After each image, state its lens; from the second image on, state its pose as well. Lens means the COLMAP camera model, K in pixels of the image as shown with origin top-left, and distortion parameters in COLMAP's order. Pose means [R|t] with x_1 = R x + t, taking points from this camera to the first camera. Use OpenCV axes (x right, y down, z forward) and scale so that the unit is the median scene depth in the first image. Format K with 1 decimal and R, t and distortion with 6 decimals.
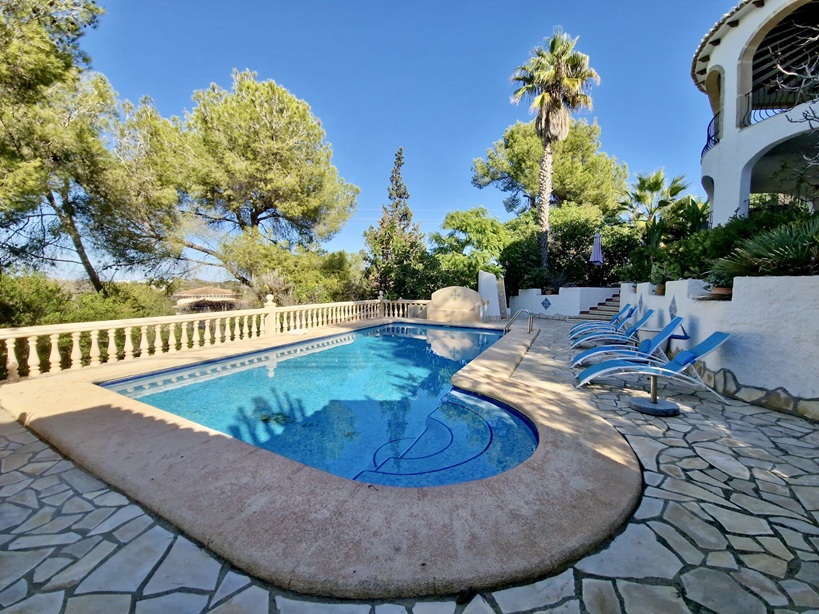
lens RADIAL K [[335.0, 0, 415.1], [0, 335.0, 303.0], [0, 0, 1]] dist [0.003876, -0.002720]
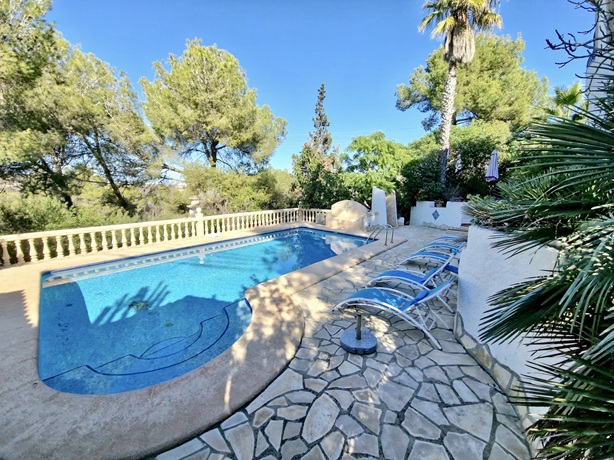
lens RADIAL K [[251.1, 0, 306.1], [0, 251.1, 229.2], [0, 0, 1]] dist [0.003876, -0.002720]
pose [[0.967423, 0.042684, -0.249543, 0.205946], [-0.015496, 0.993820, 0.109915, -0.043652], [0.252693, -0.102467, 0.962105, 0.051444]]
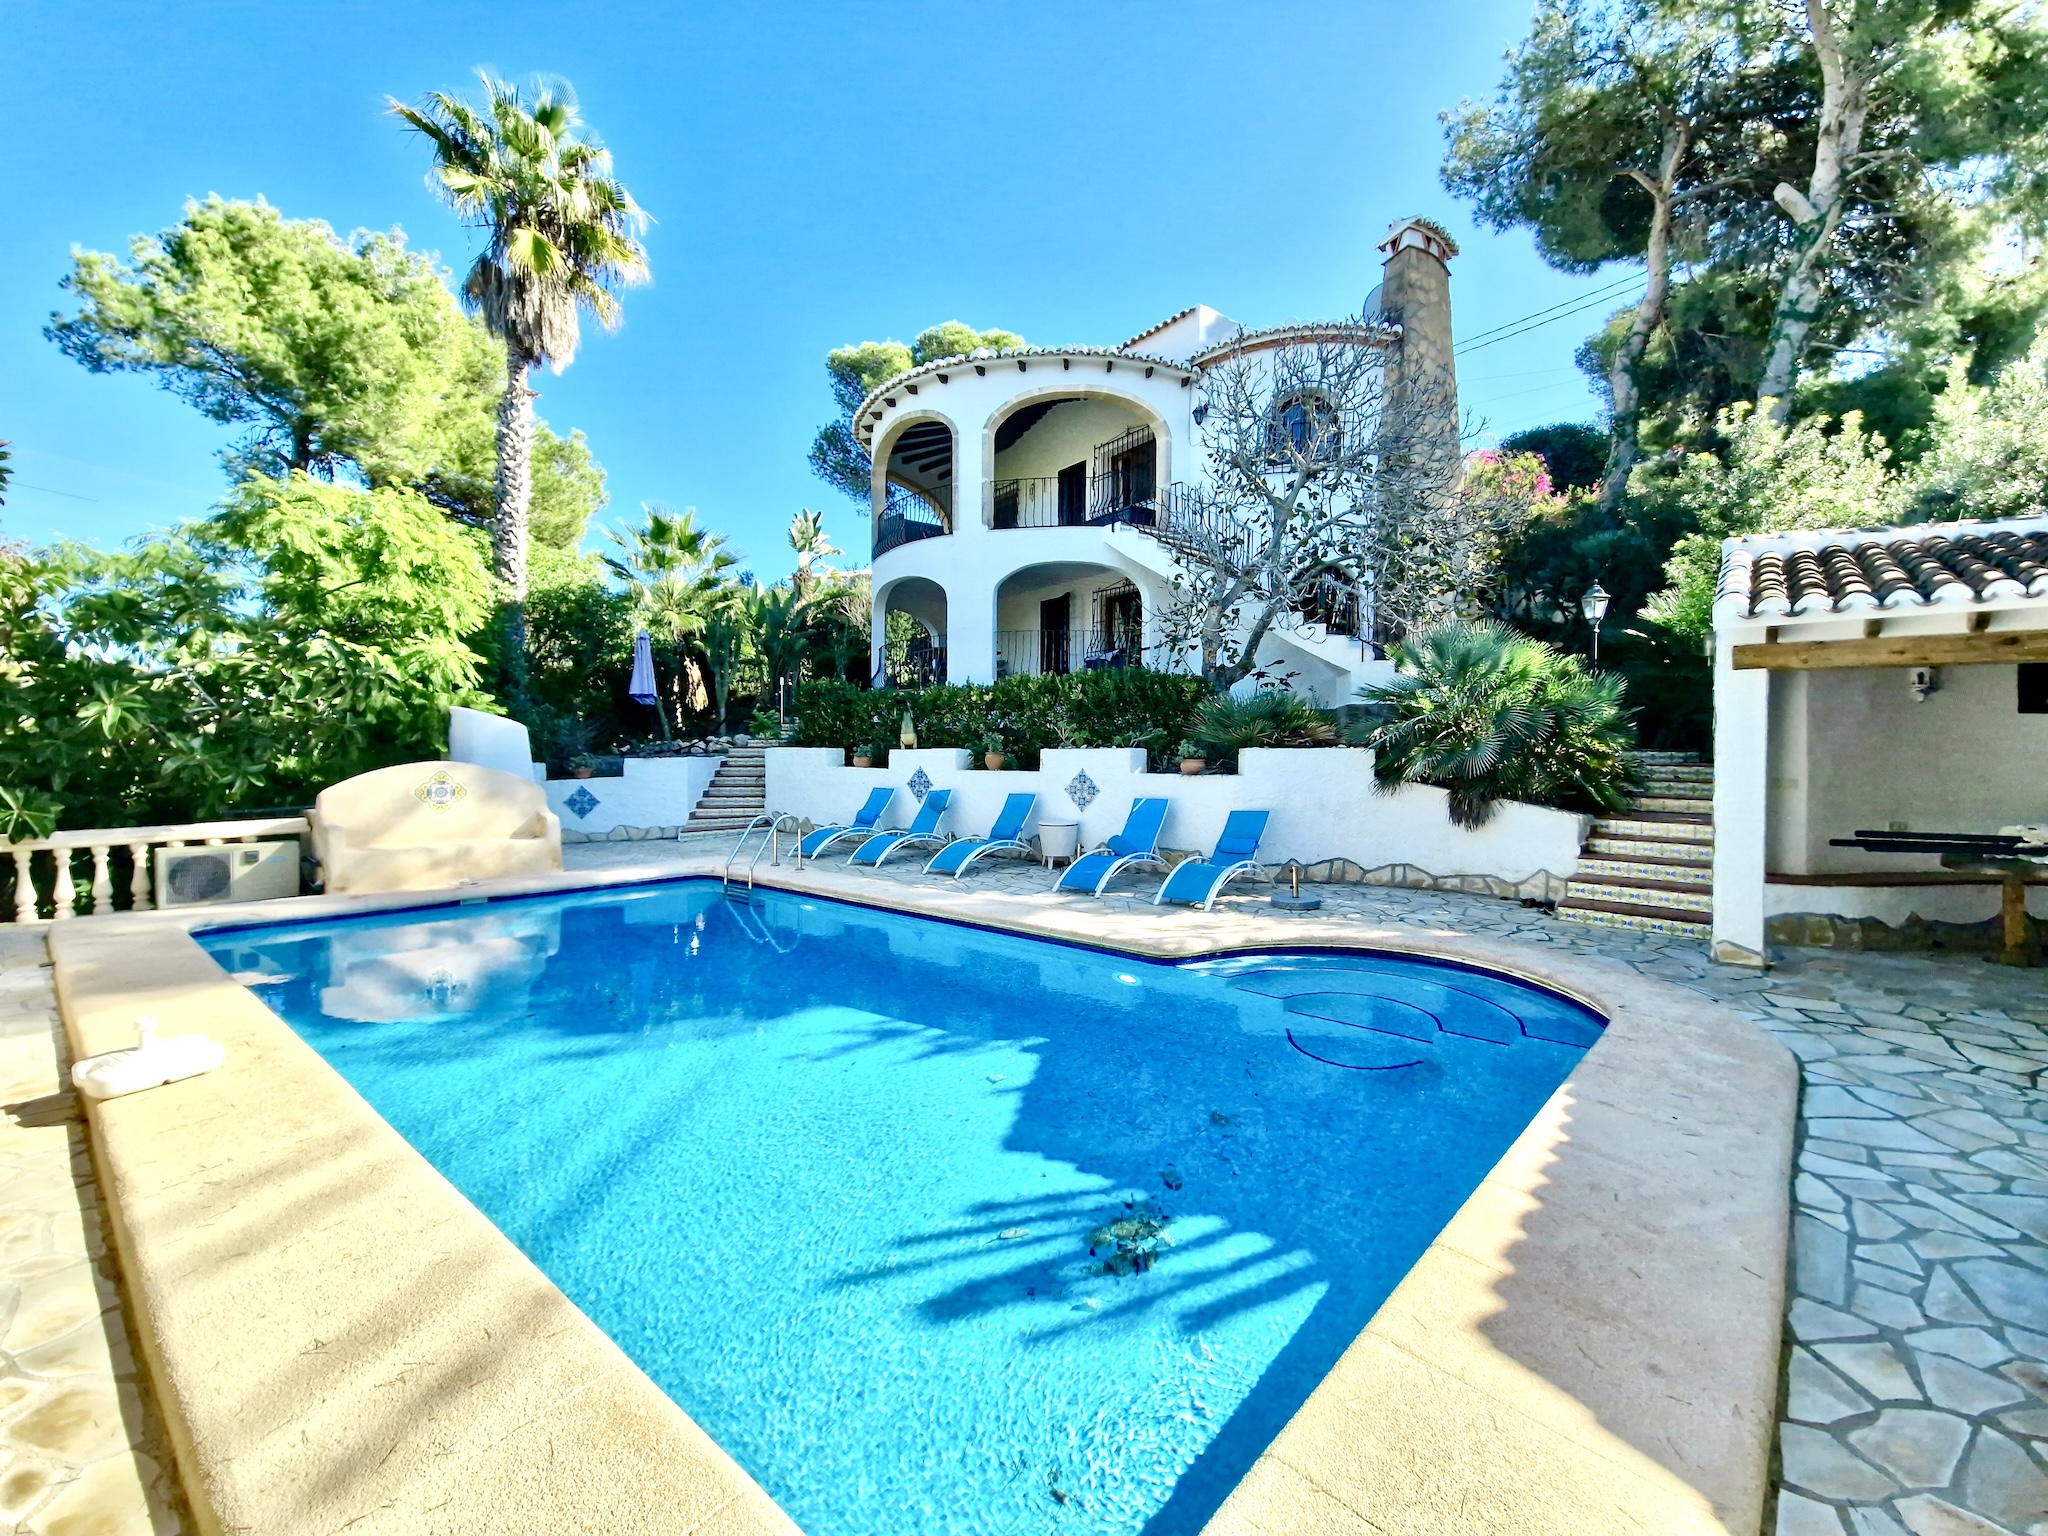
lens RADIAL K [[837.7, 0, 1017.5], [0, 837.7, 762.4], [0, 0, 1]] dist [0.003876, -0.002720]
pose [[0.256658, -0.024171, 0.966200, -0.455297], [0.054033, 0.998483, 0.010625, -0.030657], [-0.964991, 0.049480, 0.257575, 0.337411]]
